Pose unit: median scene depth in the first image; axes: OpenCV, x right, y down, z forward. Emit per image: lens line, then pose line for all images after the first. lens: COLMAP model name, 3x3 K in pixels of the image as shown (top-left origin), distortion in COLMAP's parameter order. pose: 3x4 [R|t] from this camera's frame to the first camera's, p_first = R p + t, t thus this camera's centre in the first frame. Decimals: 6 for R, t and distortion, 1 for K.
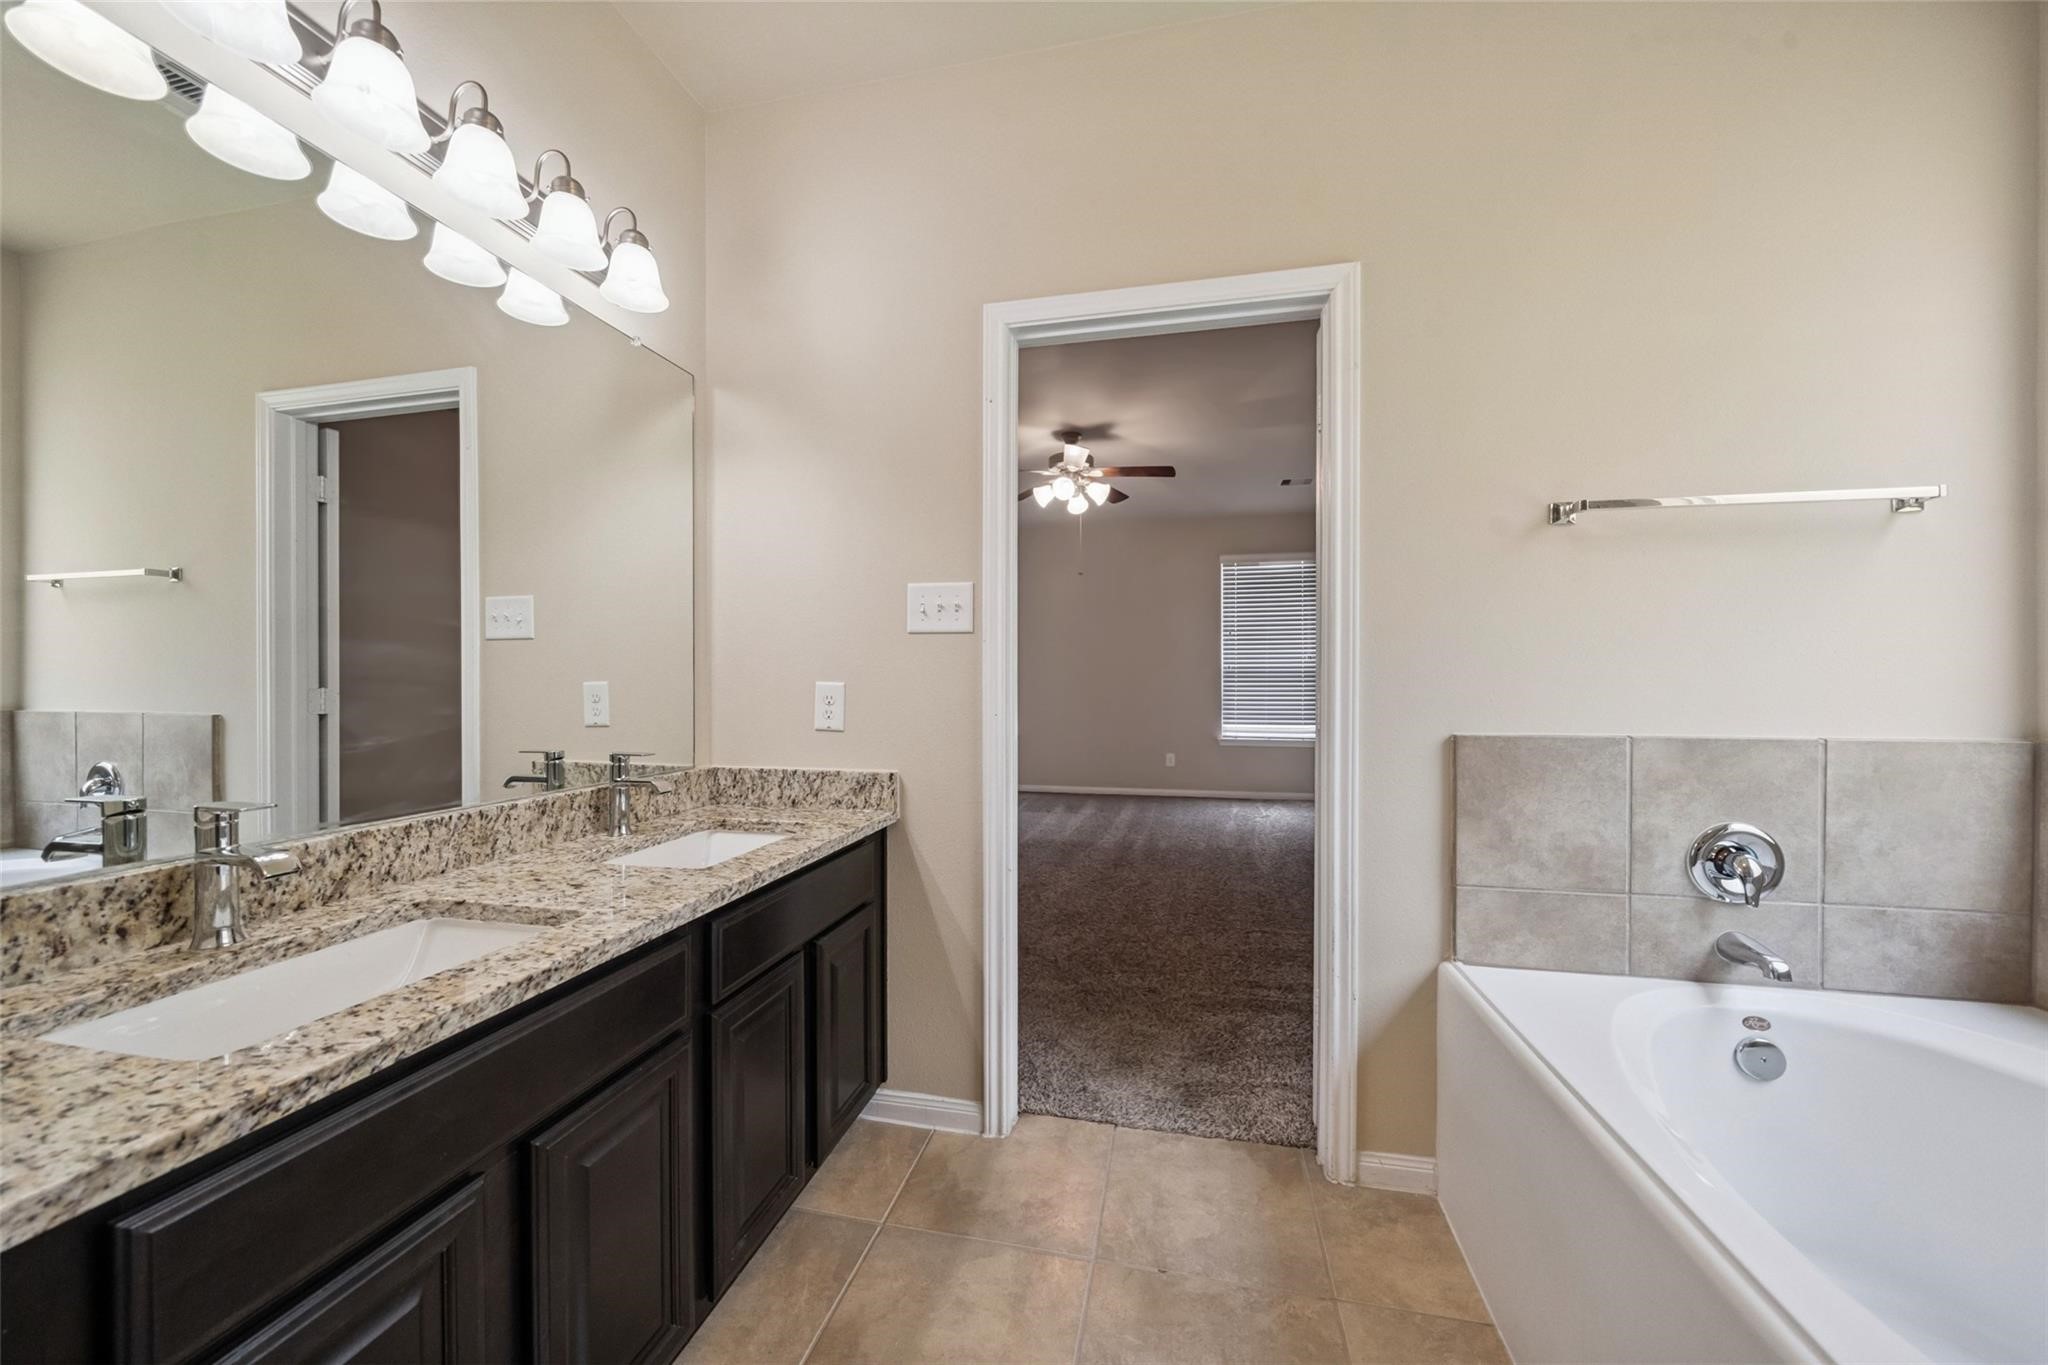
lens RADIAL K [[758.5, 0, 1020.3], [0, 758.5, 680.2], [0, 0, 1]] dist [-0.000134, -0.000006]
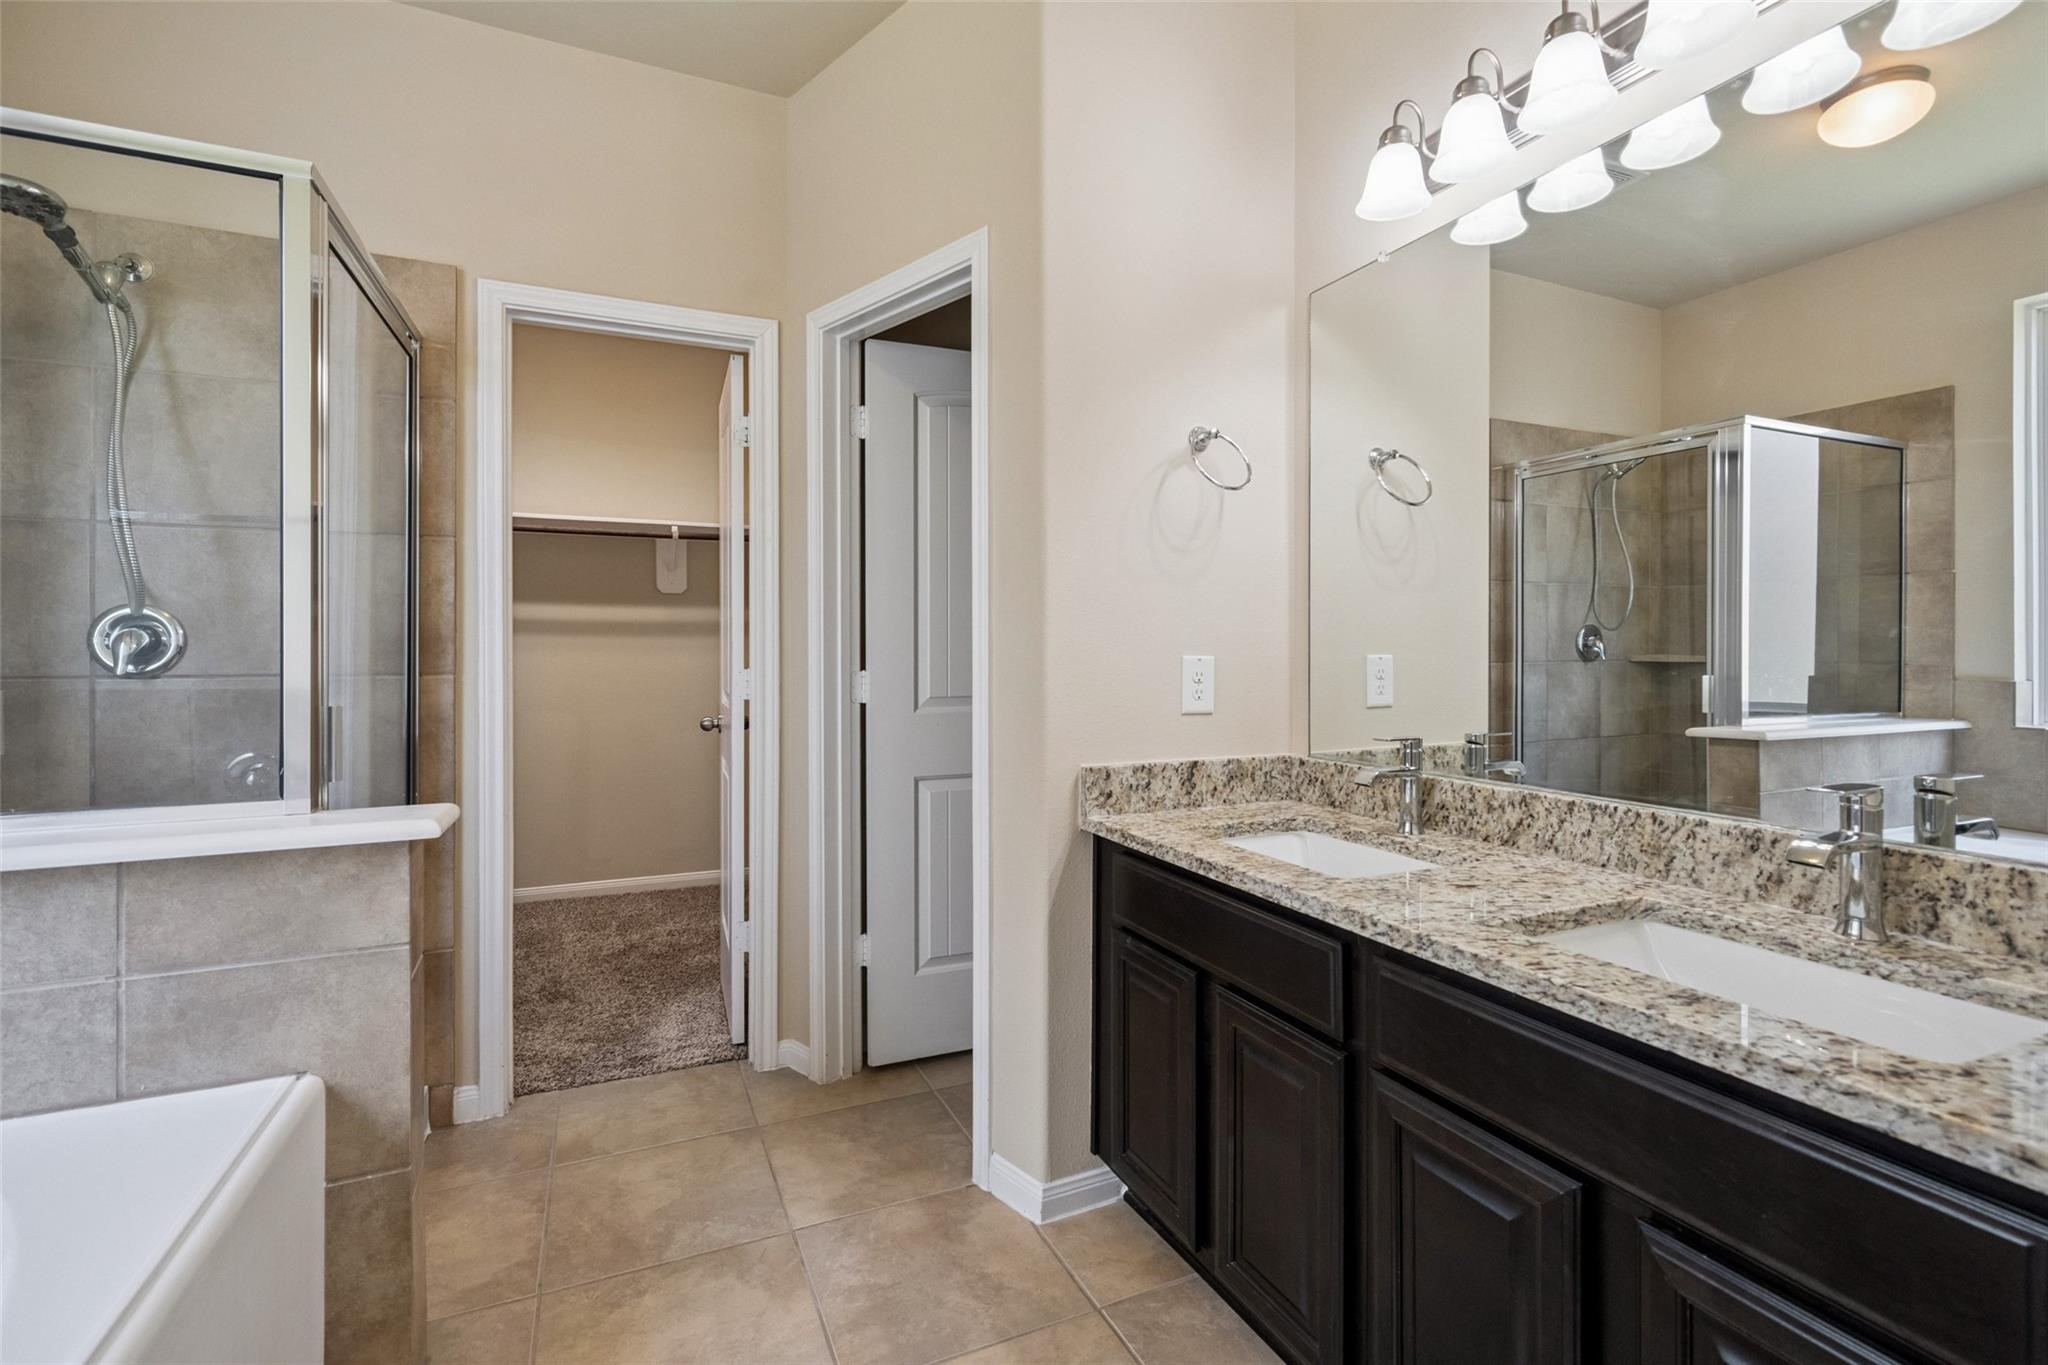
lens RADIAL K [[909.8, 0, 1020.7], [0, 909.8, 662.7], [0, 0, 1]] dist [0.000332, 0.000043]
pose [[-0.798891, 0.009805, -0.601395, 0.480906], [0.000884, 0.999885, 0.015127, -0.005628], [0.601475, 0.011554, -0.798808, 1.581960]]
